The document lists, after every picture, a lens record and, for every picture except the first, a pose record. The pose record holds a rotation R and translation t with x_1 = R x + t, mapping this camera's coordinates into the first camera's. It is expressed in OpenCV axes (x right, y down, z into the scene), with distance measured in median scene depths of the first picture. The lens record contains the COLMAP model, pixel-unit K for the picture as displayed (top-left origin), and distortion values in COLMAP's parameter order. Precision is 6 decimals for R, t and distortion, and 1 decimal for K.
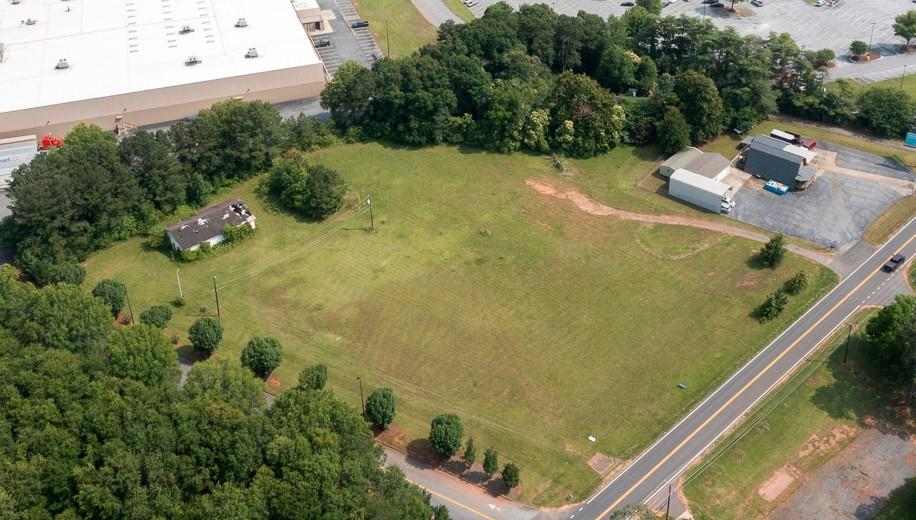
lens RADIAL K [[1029.6, 0, 460.7], [0, 1029.6, 124.6], [0, 0, 1]] dist [-0.015984, 0.008977]
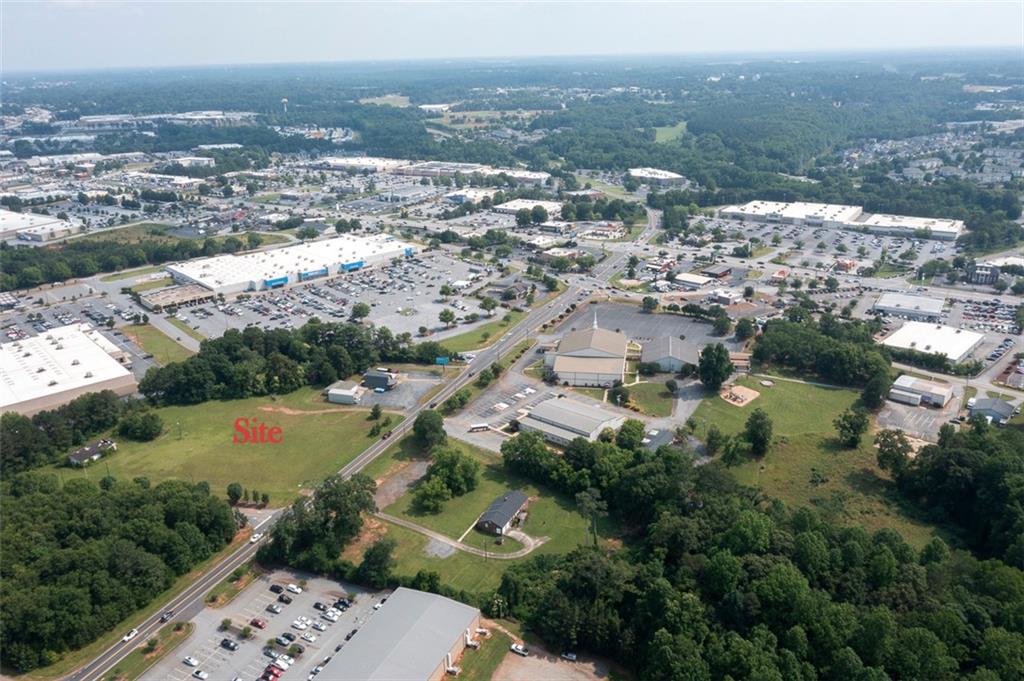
lens RADIAL K [[904.9, 0, 512.0], [0, 904.9, 340.5], [0, 0, 1]] dist [-0.002927, 0.000606]
pose [[0.931514, -0.125150, 0.341496, -0.060276], [0.177816, 0.975777, -0.127438, 0.239331], [-0.317275, 0.179433, 0.931204, -0.814574]]
